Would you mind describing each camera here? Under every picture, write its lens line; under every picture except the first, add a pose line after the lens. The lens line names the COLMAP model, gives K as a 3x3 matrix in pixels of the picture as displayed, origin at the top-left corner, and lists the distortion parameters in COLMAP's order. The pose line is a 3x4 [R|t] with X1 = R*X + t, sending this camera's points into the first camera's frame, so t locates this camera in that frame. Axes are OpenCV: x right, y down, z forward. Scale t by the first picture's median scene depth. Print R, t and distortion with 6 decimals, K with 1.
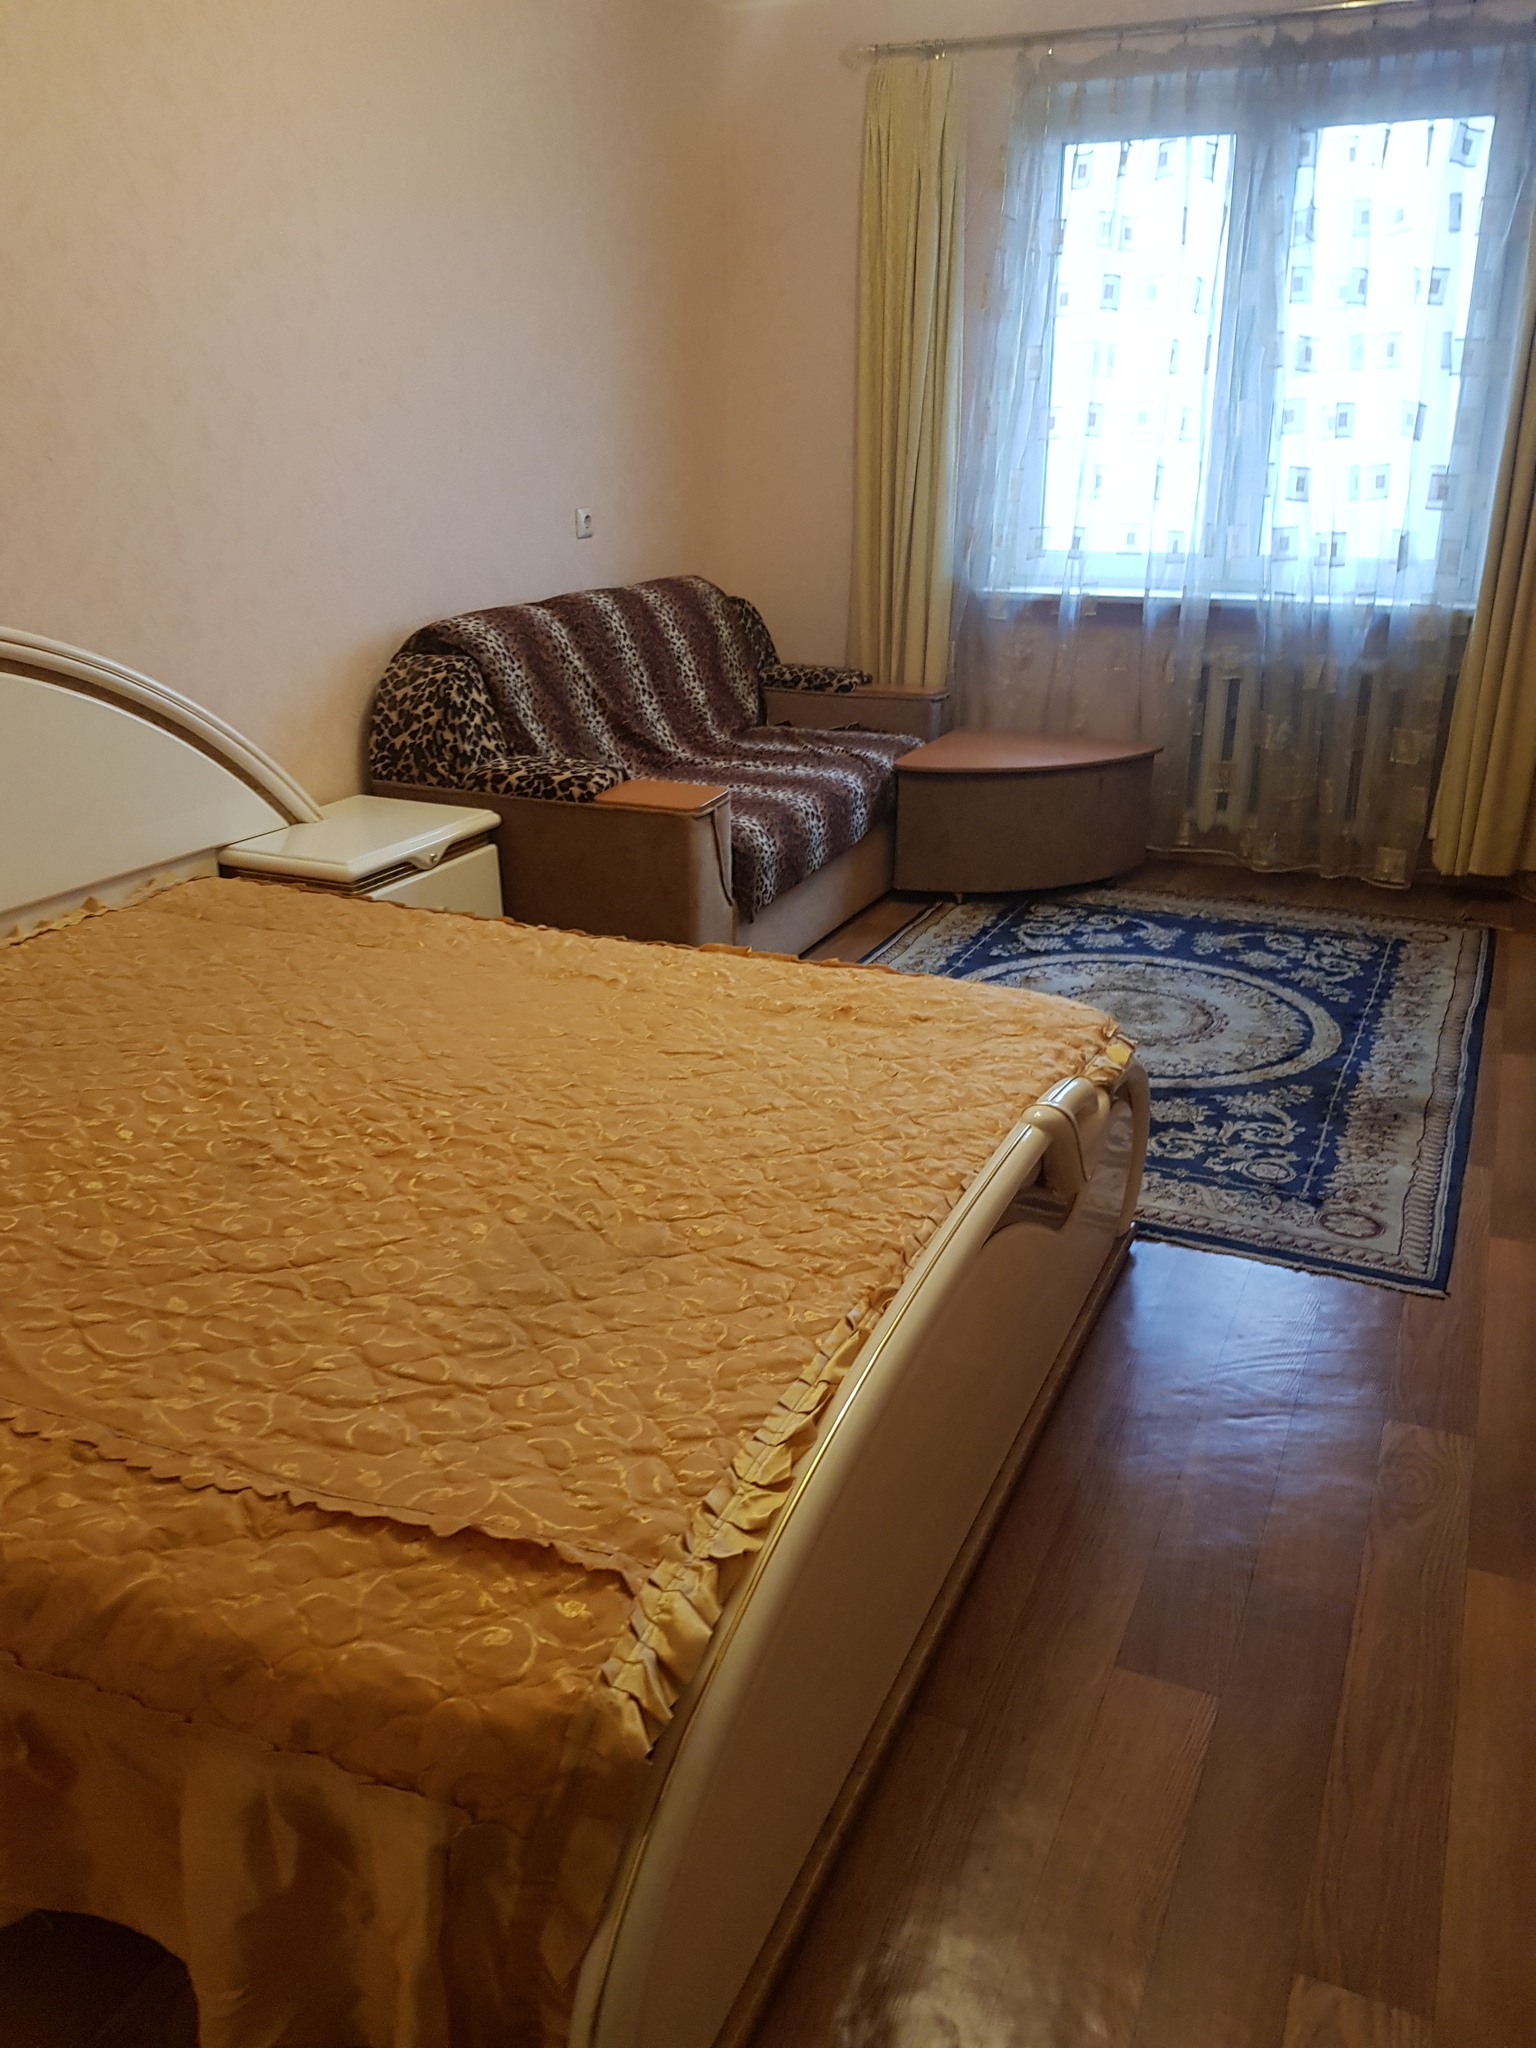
lens RADIAL K [[1599.1, 0, 740.7], [0, 1599.1, 1017.6], [0, 0, 1]] dist [0.070977, -0.106668]
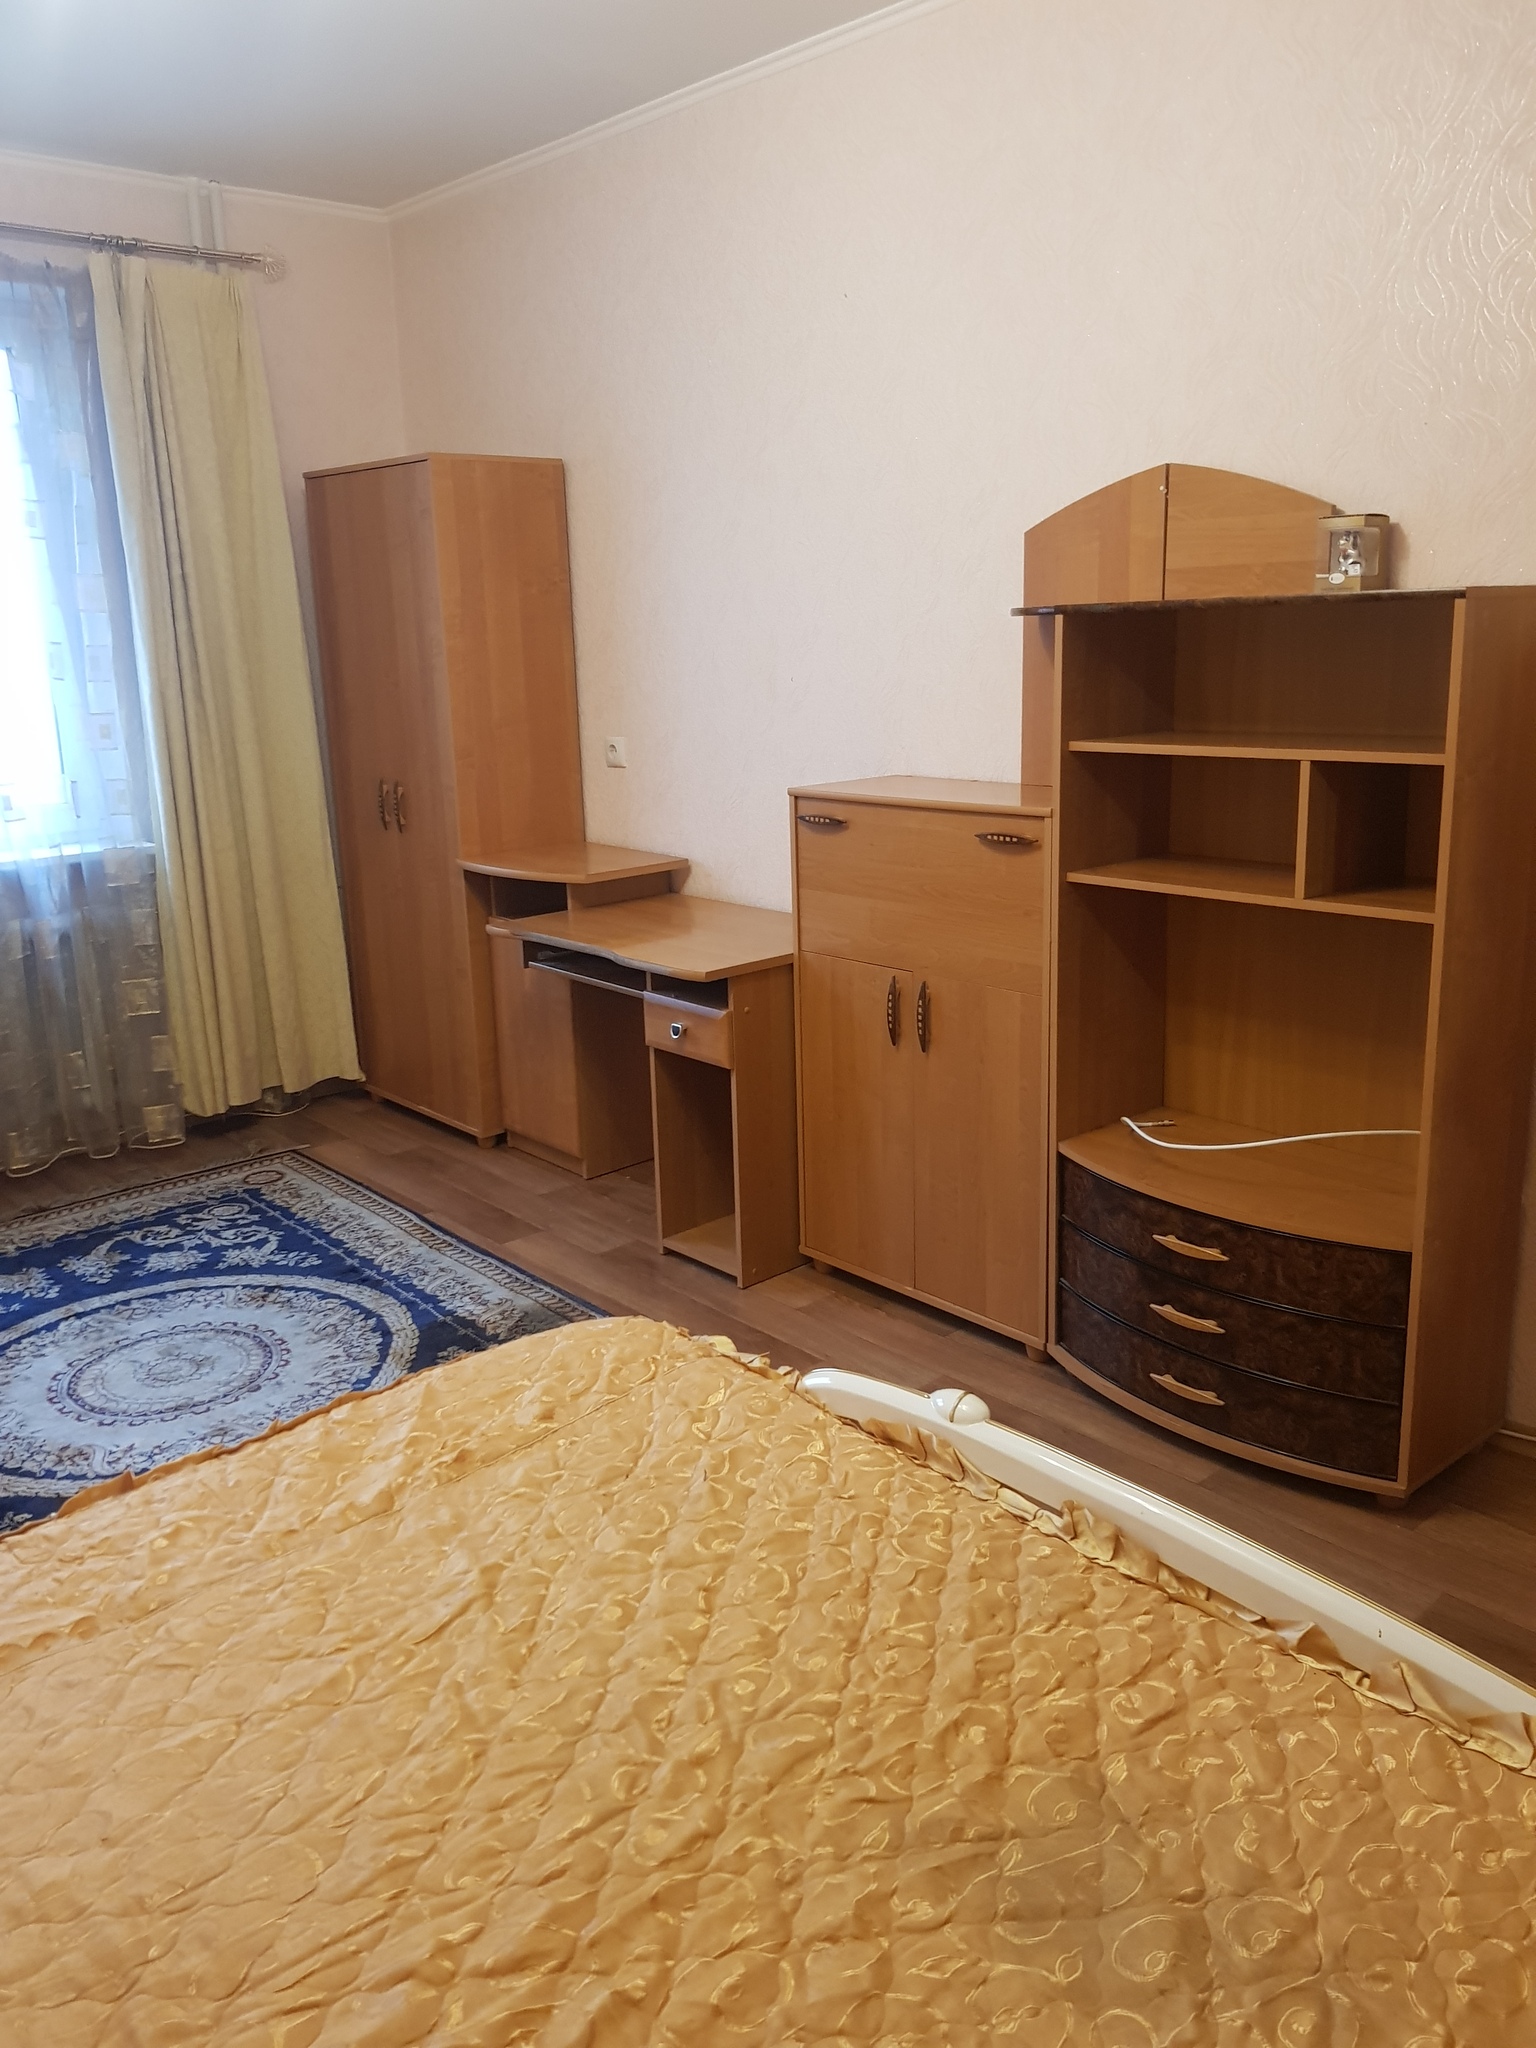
lens RADIAL K [[1599.1, 0, 778.6], [0, 1599.1, 989.7], [0, 0, 1]] dist [0.070977, -0.106668]
pose [[0.393462, -0.212509, 0.894443, -0.276950], [0.342024, 0.936918, 0.072145, -0.118191], [-0.853351, 0.277534, 0.441324, 0.293430]]
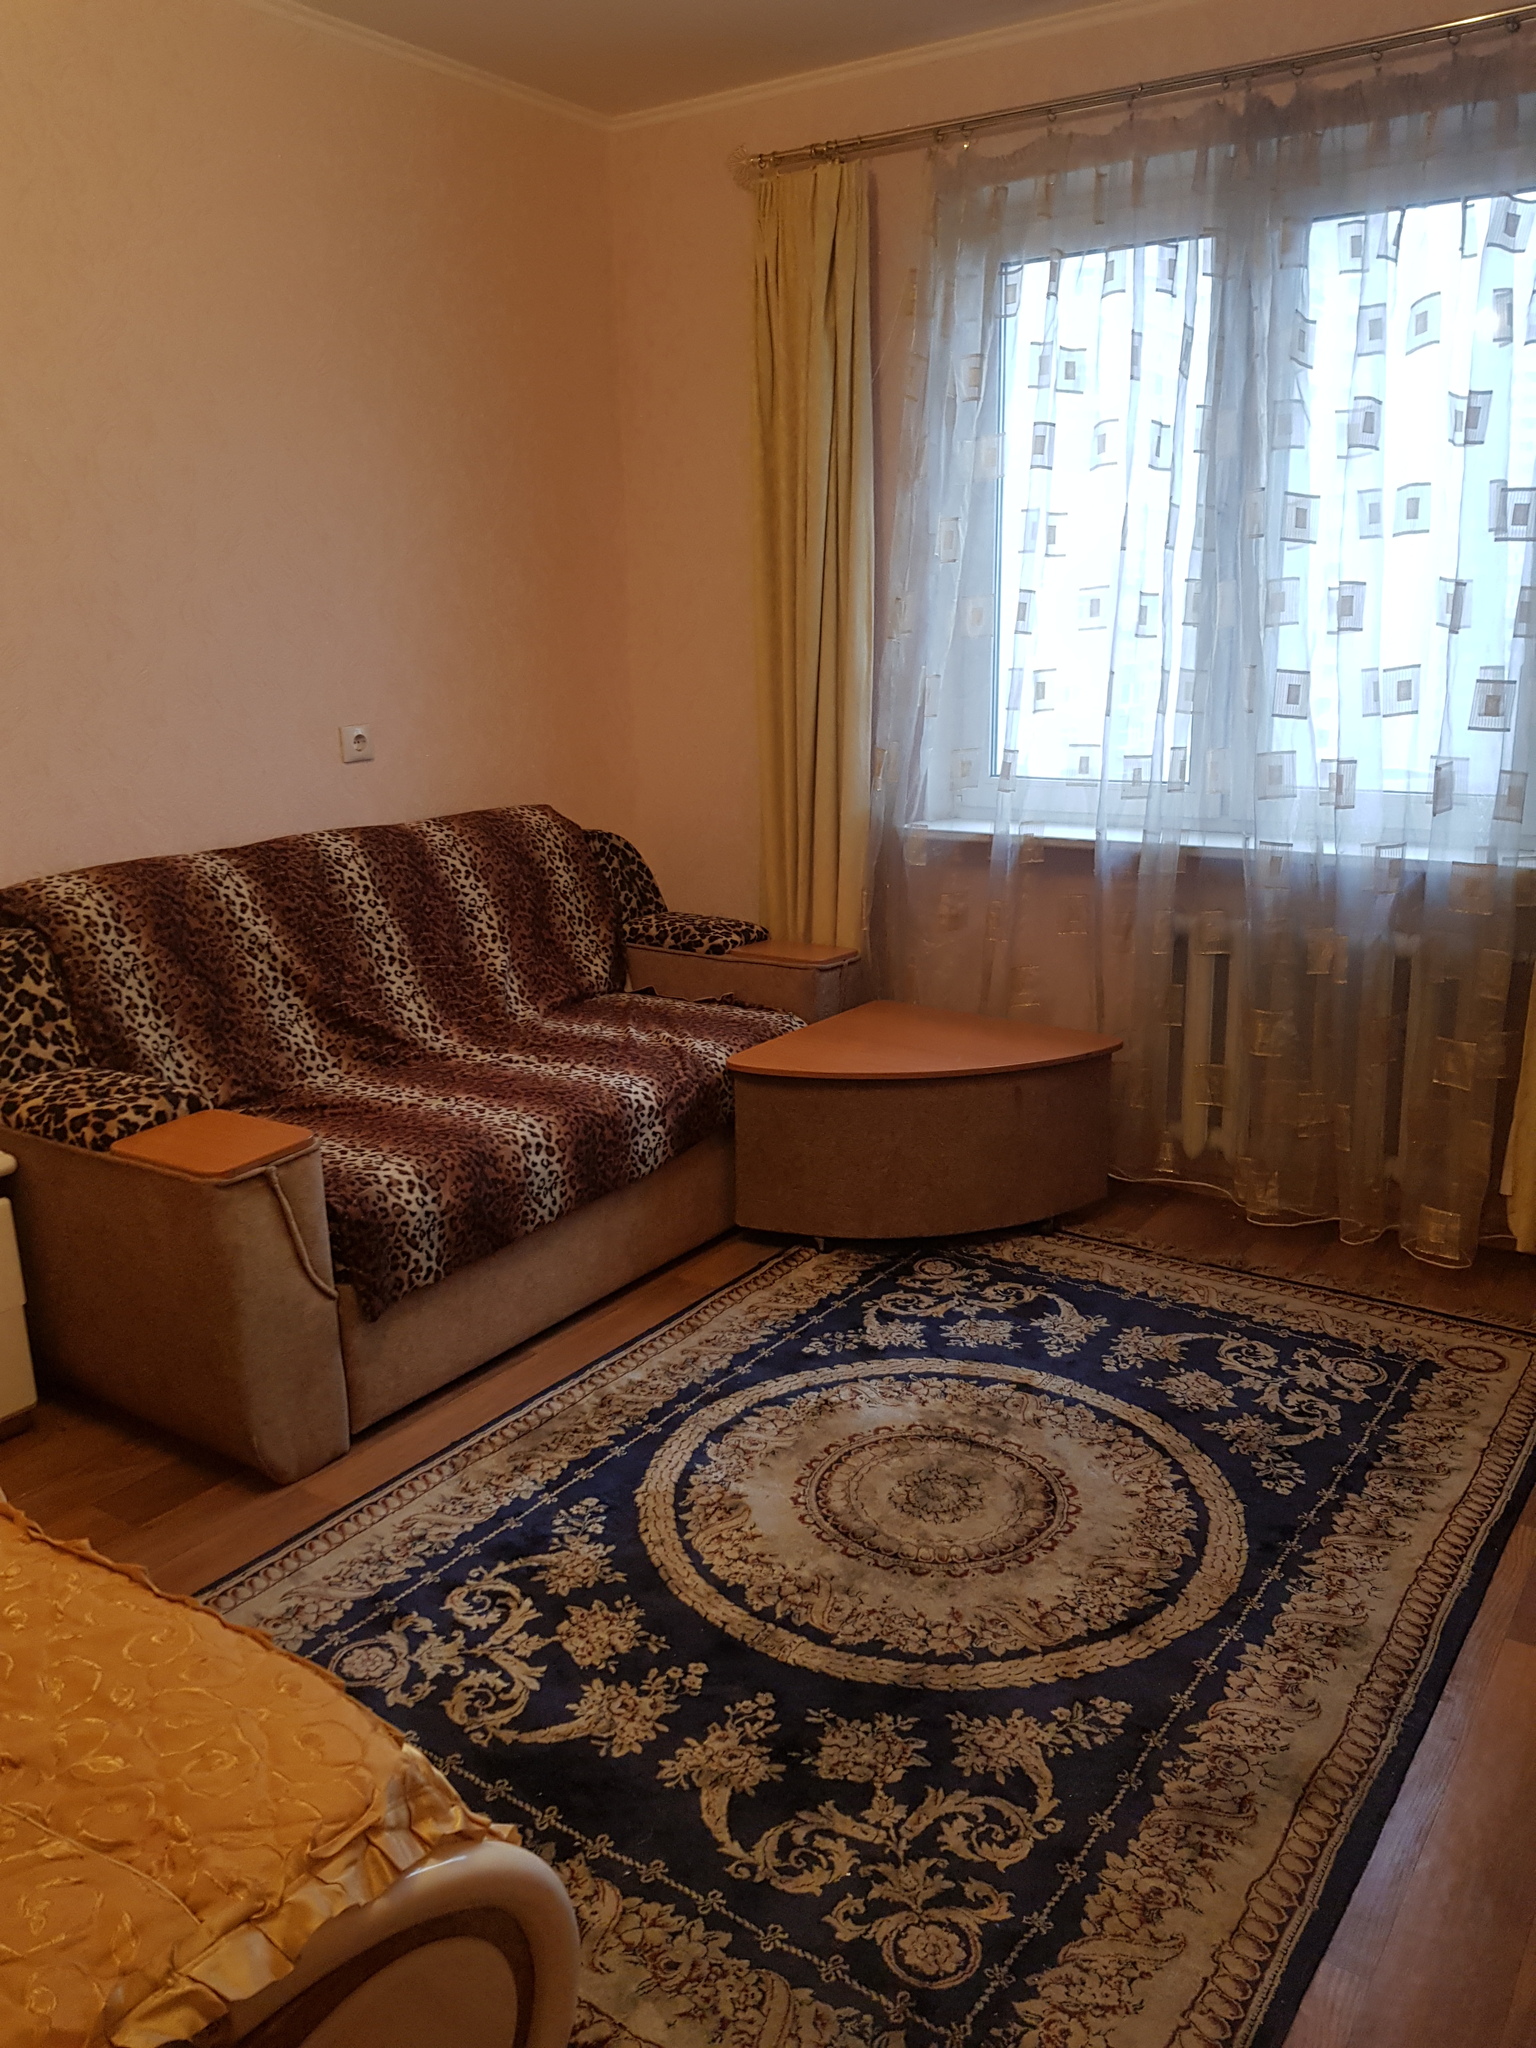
lens RADIAL K [[1599.1, 0, 785.0], [0, 1599.1, 1000.2], [0, 0, 1]] dist [0.070977, -0.106668]
pose [[0.987907, 0.024270, -0.153136, 0.244813], [-0.042119, 0.992540, -0.114412, -0.108019], [0.149217, 0.119478, 0.981560, 0.292364]]
